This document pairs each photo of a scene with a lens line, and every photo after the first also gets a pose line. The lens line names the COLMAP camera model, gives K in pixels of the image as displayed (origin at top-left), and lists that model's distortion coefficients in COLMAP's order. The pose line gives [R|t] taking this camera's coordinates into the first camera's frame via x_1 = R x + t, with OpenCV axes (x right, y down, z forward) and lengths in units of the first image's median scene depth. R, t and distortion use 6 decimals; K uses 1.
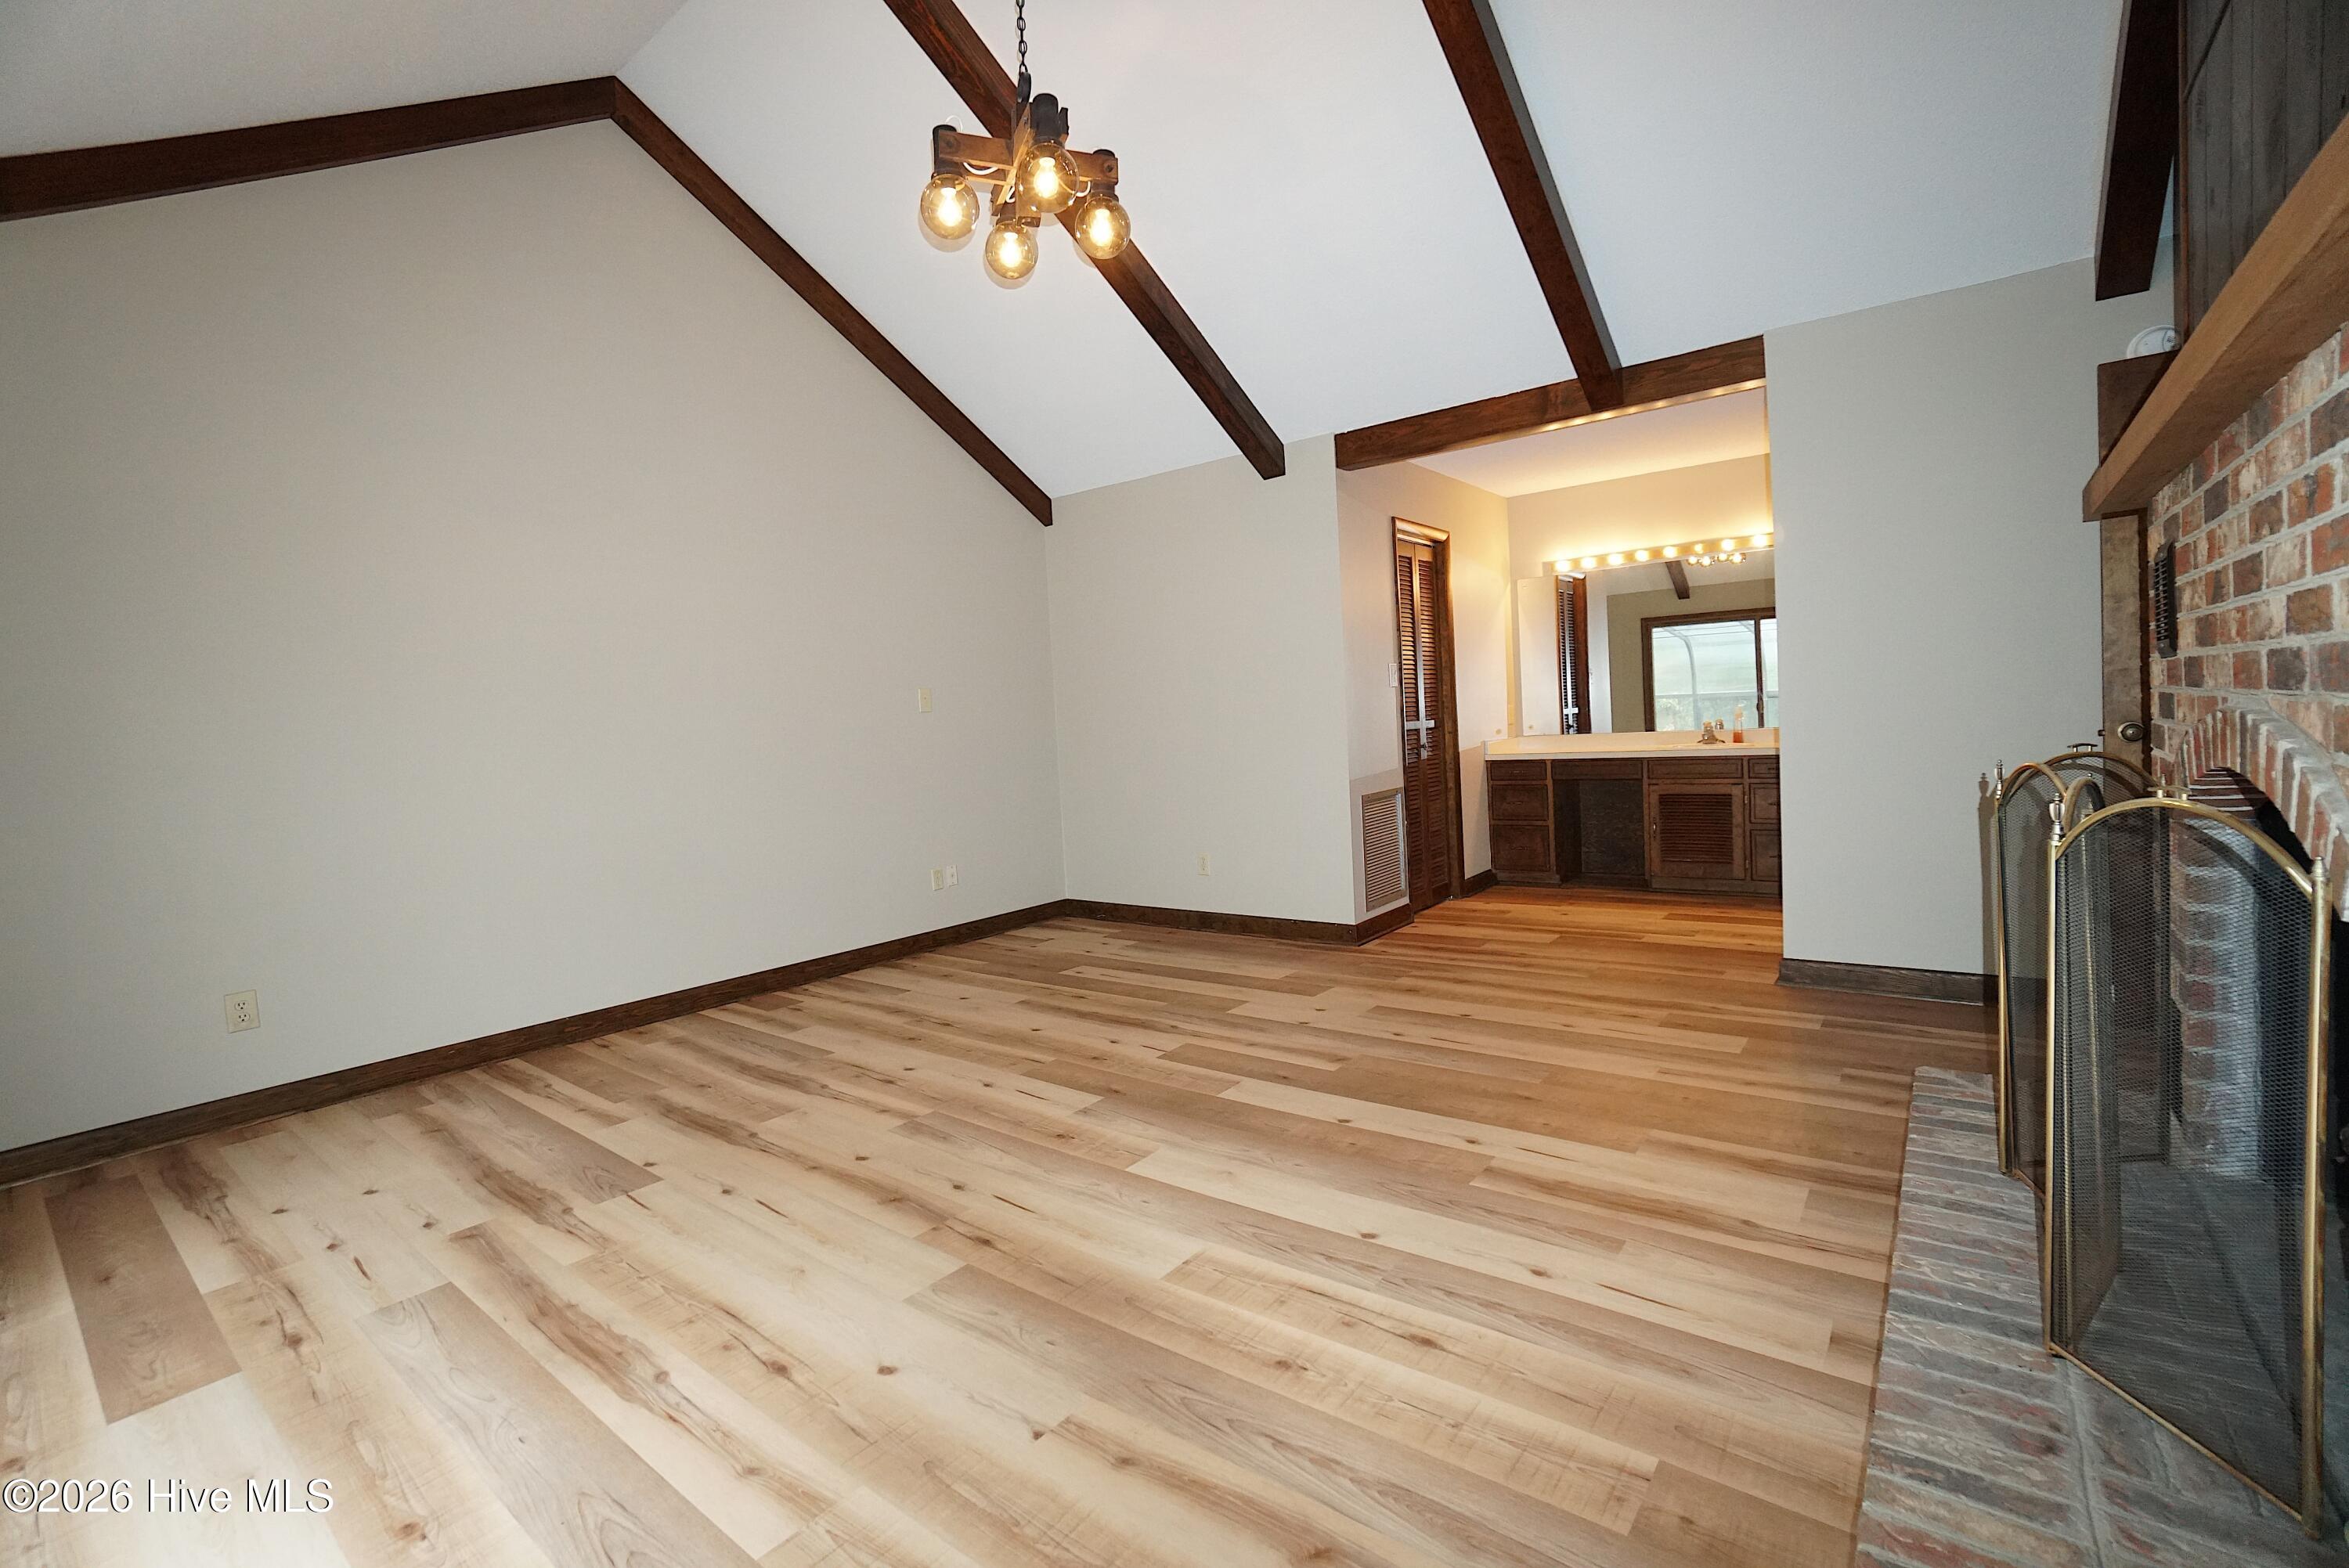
lens RADIAL K [[1031.4, 0, 1161.2], [0, 1031.4, 770.5], [0, 0, 1]] dist [-0.056981, 0.021005]
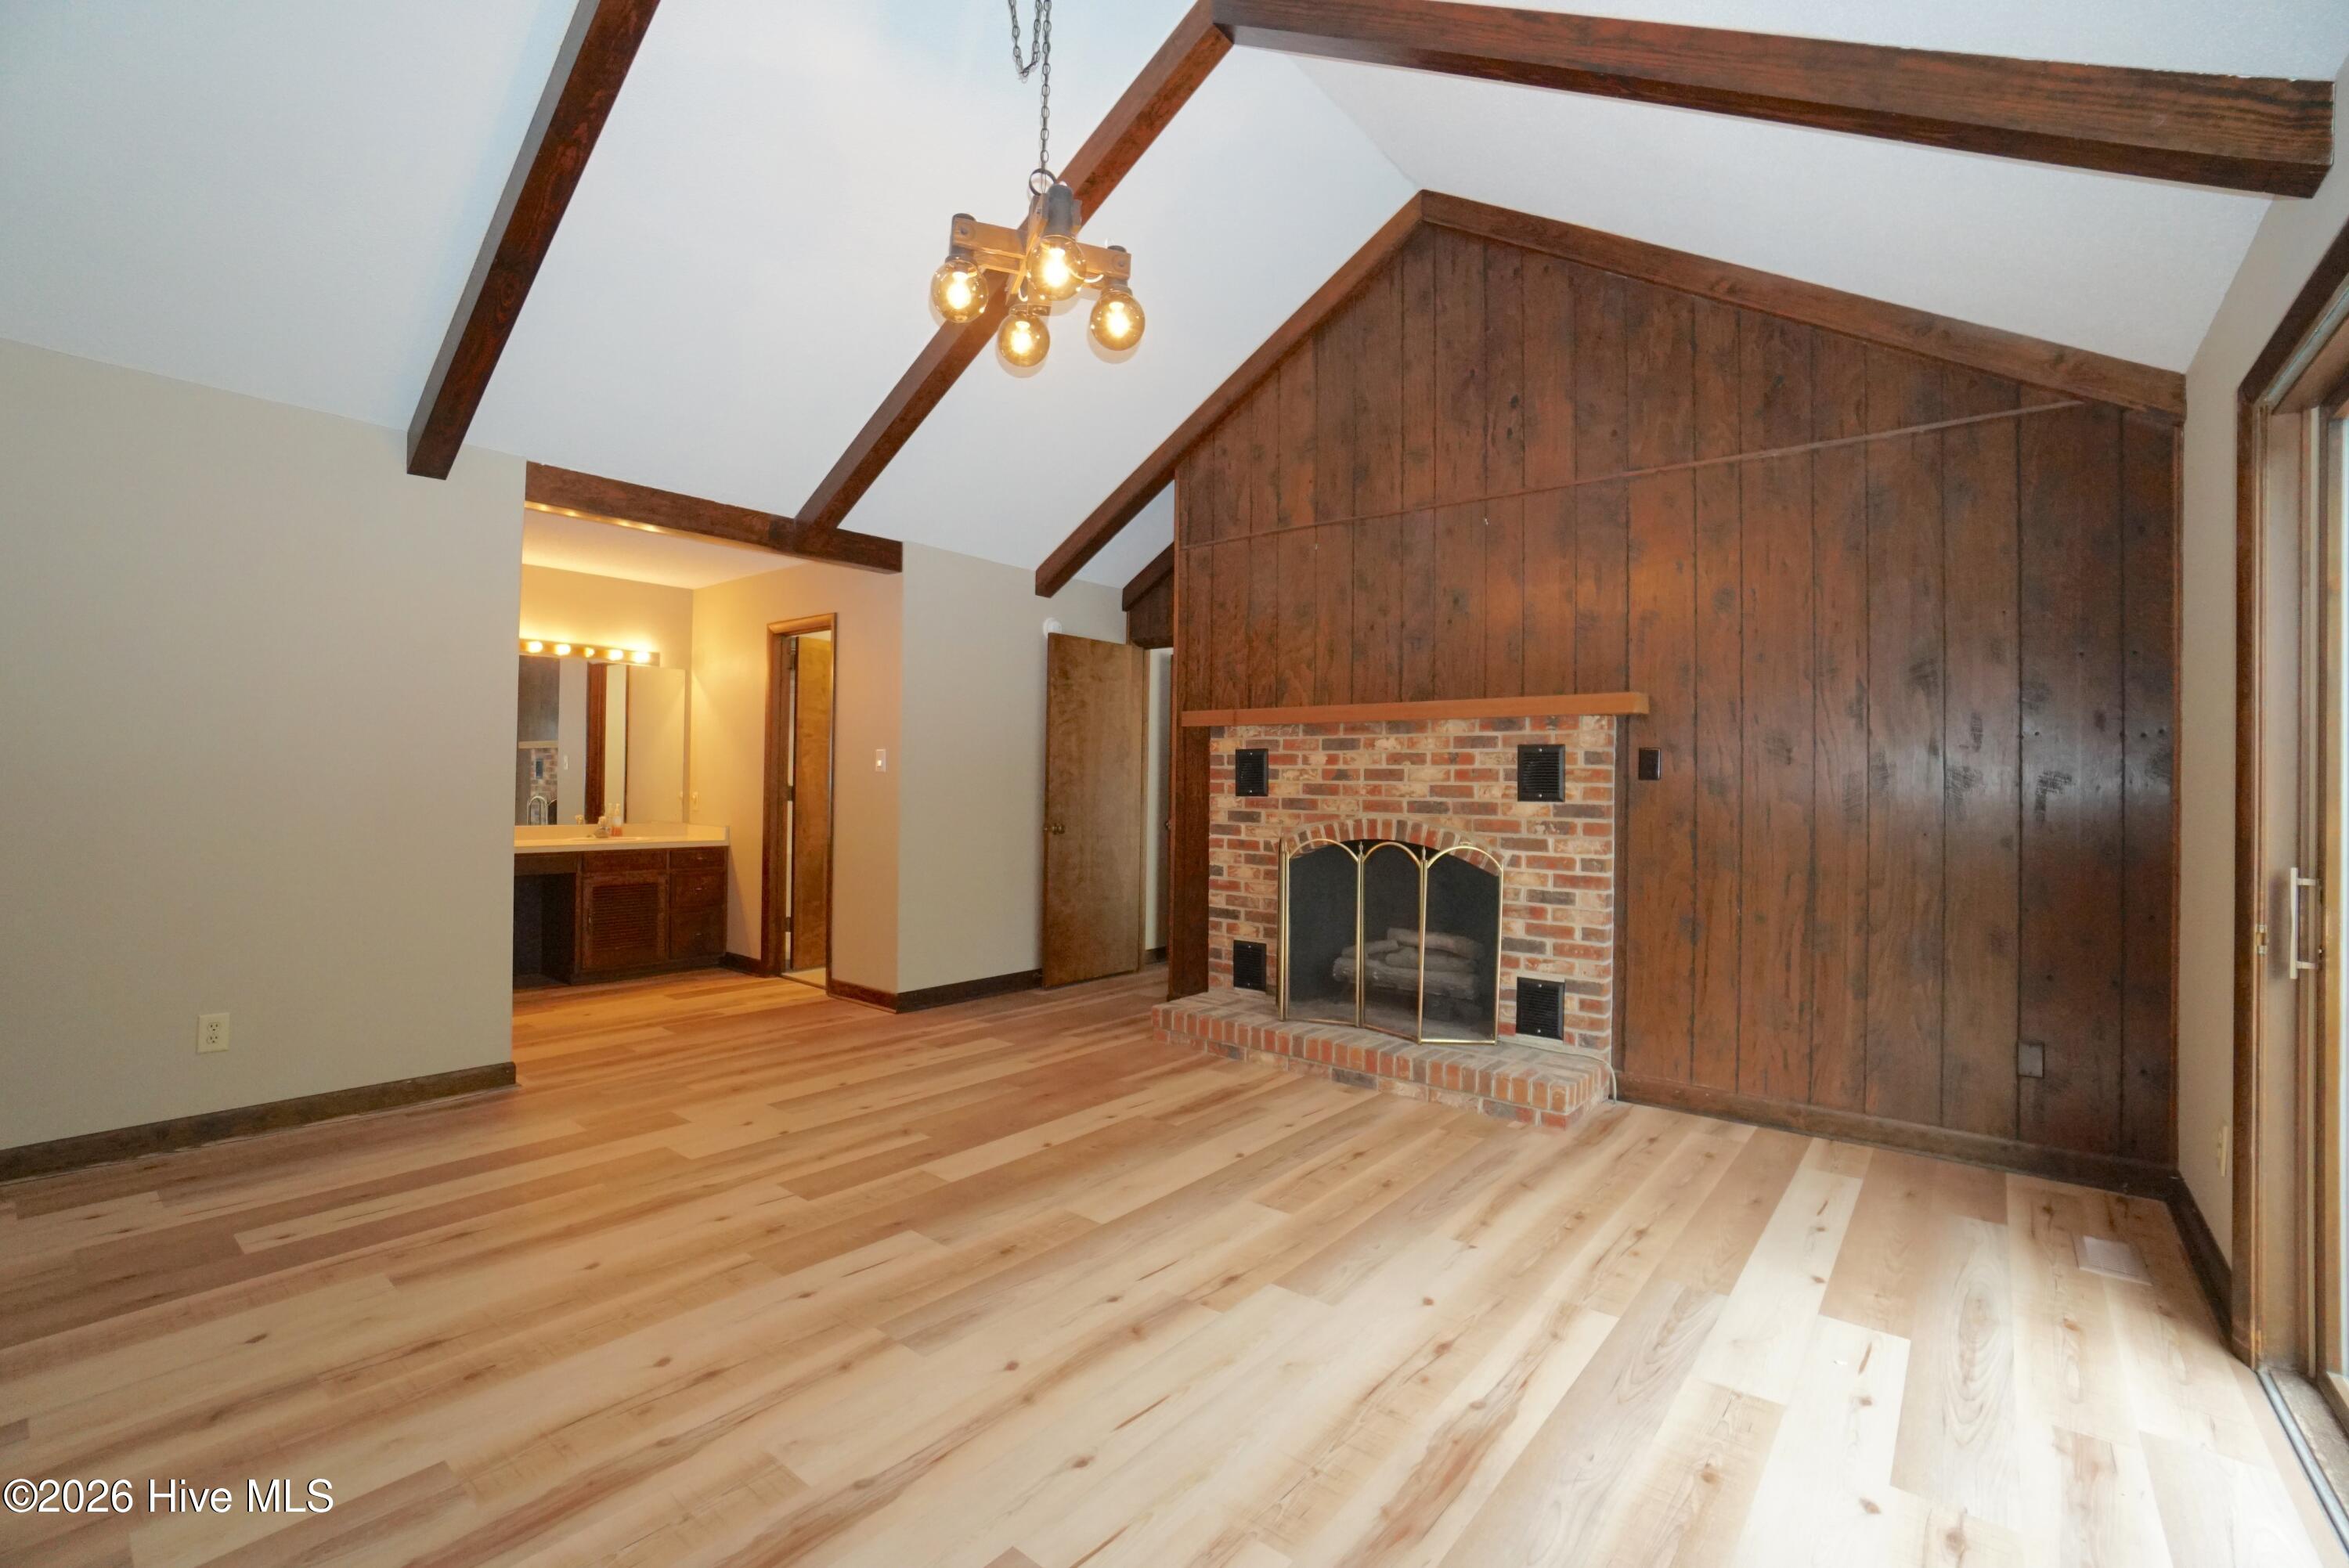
lens RADIAL K [[1031.4, 0, 1161.2], [0, 1031.4, 770.5], [0, 0, 1]] dist [-0.056981, 0.021005]
pose [[0.011221, 0.070024, 0.997482, -0.972630], [0.030344, 0.997062, -0.070335, -0.006683], [-0.999477, 0.031057, 0.009063, 0.780588]]
